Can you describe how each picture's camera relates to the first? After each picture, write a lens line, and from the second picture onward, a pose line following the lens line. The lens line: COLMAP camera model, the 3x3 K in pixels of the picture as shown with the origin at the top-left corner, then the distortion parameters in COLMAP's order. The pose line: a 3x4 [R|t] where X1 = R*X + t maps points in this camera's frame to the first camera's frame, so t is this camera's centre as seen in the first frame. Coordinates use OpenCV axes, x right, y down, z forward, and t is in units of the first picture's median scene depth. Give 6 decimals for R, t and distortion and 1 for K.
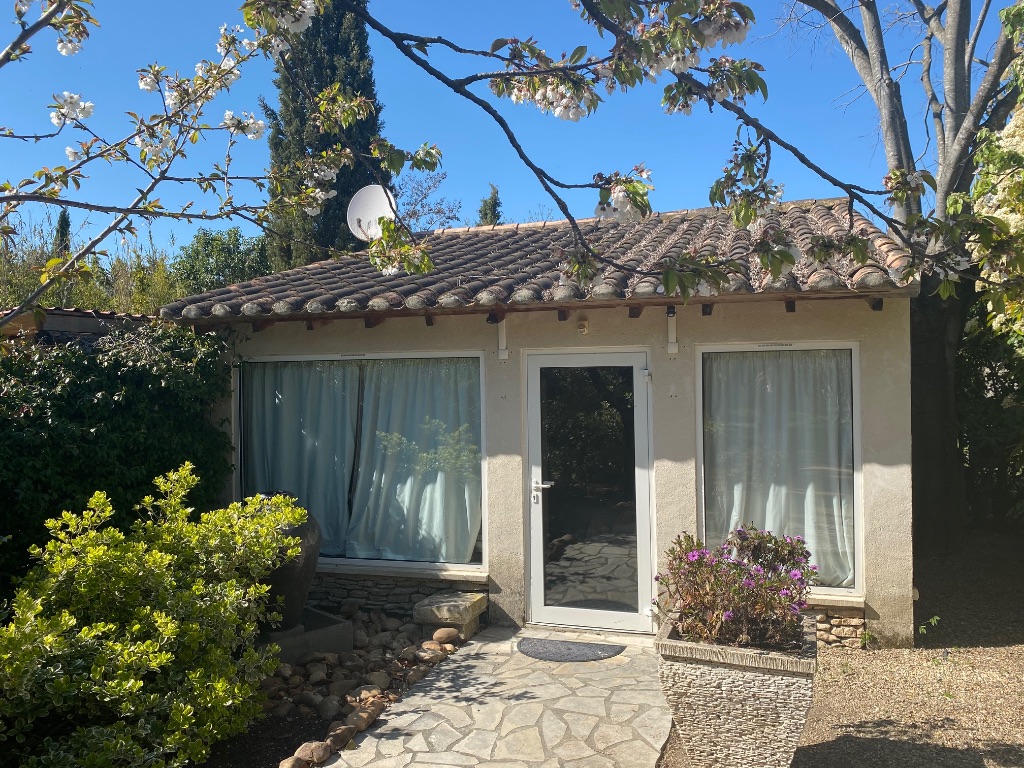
lens RADIAL K [[790.8, 0, 511.2], [0, 790.8, 379.2], [0, 0, 1]] dist [0.035125, -0.001575]
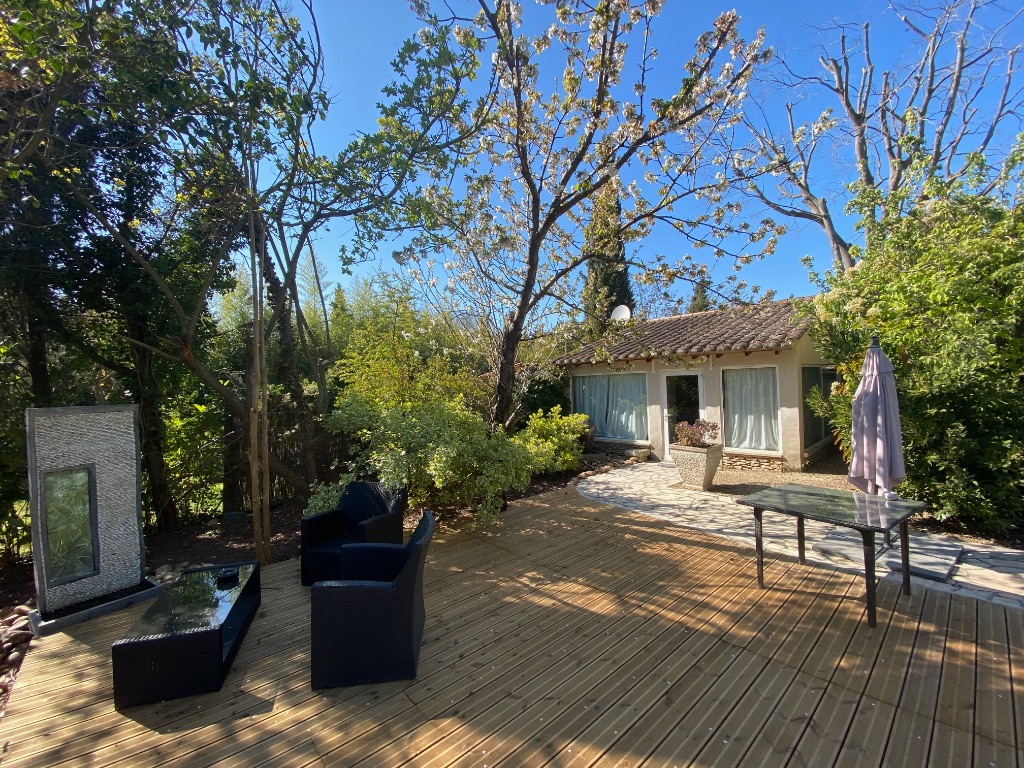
lens RADIAL K [[414.3, 0, 511.5], [0, 414.3, 382.6], [0, 0, 1]] dist [-0.034081, -0.001833]
pose [[0.882669, -0.019247, -0.469600, 0.268767], [0.021142, 0.999776, -0.001237, 0.000209], [0.469519, -0.008837, 0.882878, -0.706663]]
